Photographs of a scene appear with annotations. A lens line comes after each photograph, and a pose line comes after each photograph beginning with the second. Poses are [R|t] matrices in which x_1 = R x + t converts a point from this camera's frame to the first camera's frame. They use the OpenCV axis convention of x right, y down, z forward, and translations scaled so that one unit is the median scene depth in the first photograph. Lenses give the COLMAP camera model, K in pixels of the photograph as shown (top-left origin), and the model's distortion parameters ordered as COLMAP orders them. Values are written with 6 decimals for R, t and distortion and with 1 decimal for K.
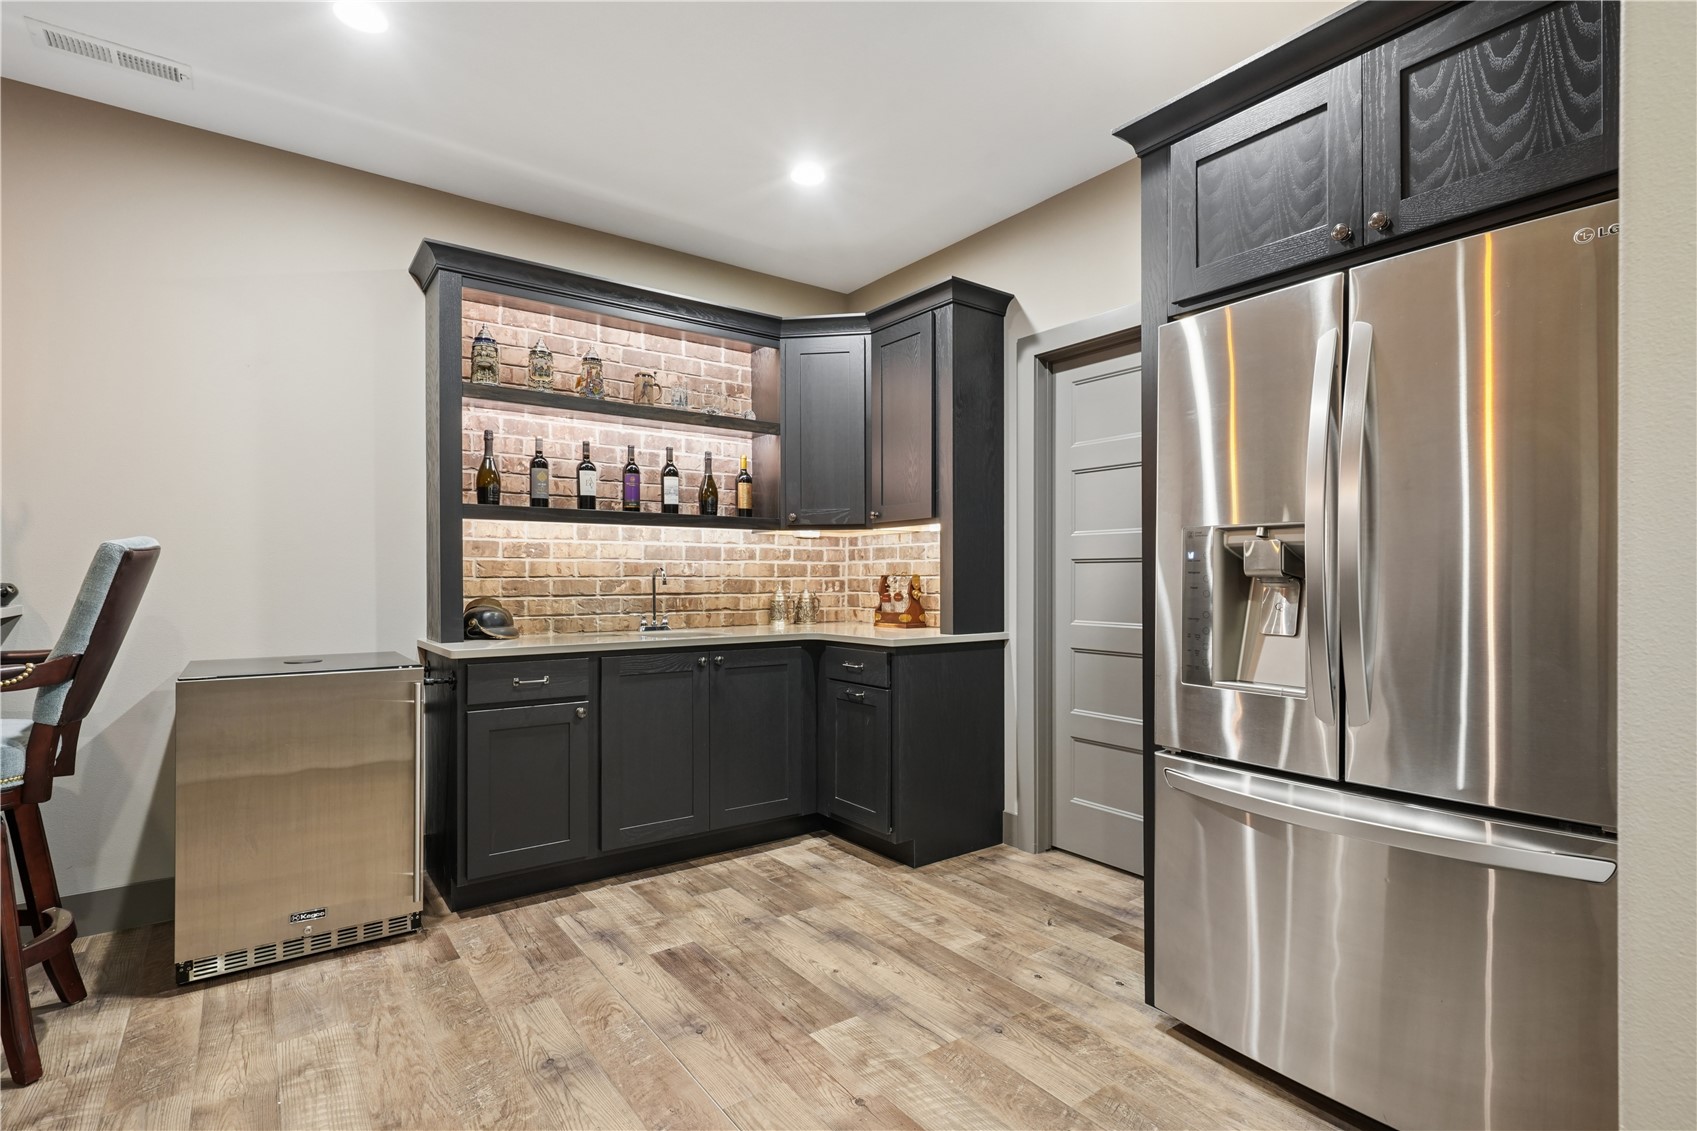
lens RADIAL K [[824.6, 0, 829.3], [0, 824.6, 572.7], [0, 0, 1]] dist [0.010852, 0.000863]
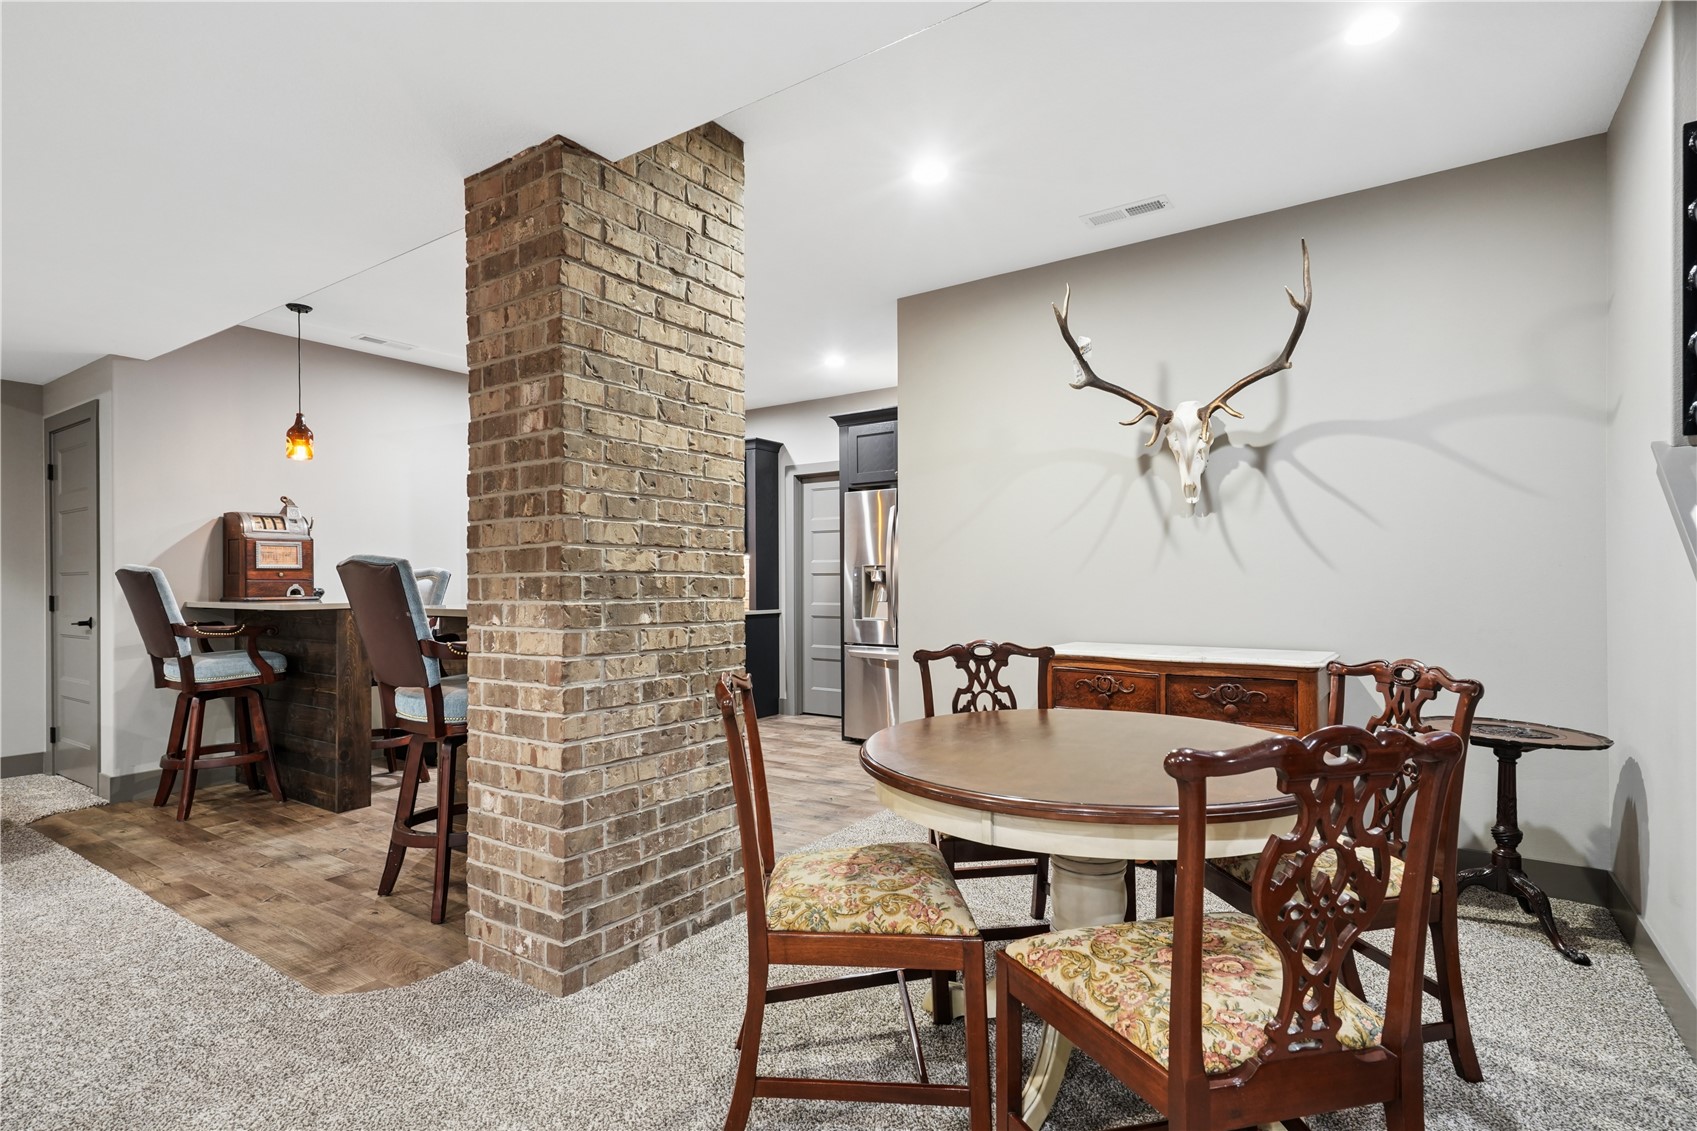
lens RADIAL K [[824.6, 0, 863.4], [0, 824.6, 581.8], [0, 0, 1]] dist [0.010852, 0.000863]
pose [[0.931161, -0.007197, 0.364537, -0.348692], [0.004305, 0.999952, 0.008745, -0.012398], [-0.364582, -0.006573, 0.931148, -1.003799]]
